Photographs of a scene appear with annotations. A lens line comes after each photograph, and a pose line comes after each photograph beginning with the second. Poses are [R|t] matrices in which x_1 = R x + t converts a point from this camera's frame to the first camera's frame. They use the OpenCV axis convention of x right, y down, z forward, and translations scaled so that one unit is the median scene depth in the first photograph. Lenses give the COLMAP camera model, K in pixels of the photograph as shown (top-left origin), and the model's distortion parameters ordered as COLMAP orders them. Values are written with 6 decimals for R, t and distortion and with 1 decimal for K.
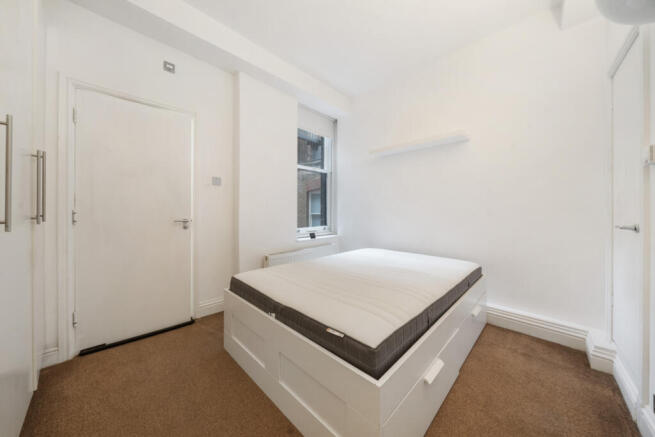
lens RADIAL K [[237.4, 0, 325.6], [0, 237.4, 213.5], [0, 0, 1]] dist [-0.008083, -0.000075]
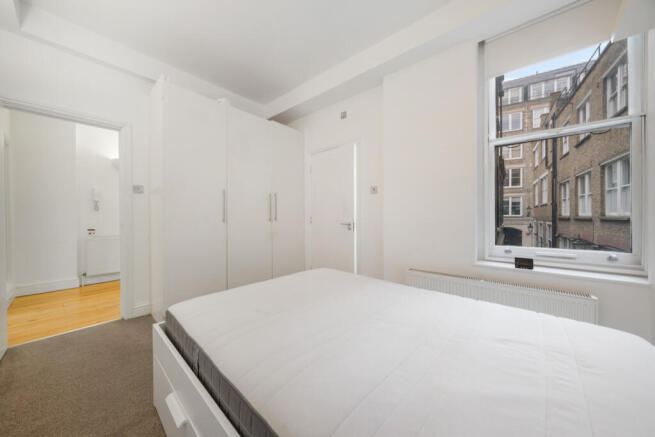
lens RADIAL K [[228.0, 0, 327.5], [0, 228.0, 218.5], [0, 0, 1]] dist [-0.000190, -0.000019]
pose [[0.012044, 0.010435, -0.999873, 0.622634], [-0.008702, 0.999909, 0.010331, -0.010265], [0.999890, 0.008576, 0.012133, 0.777012]]
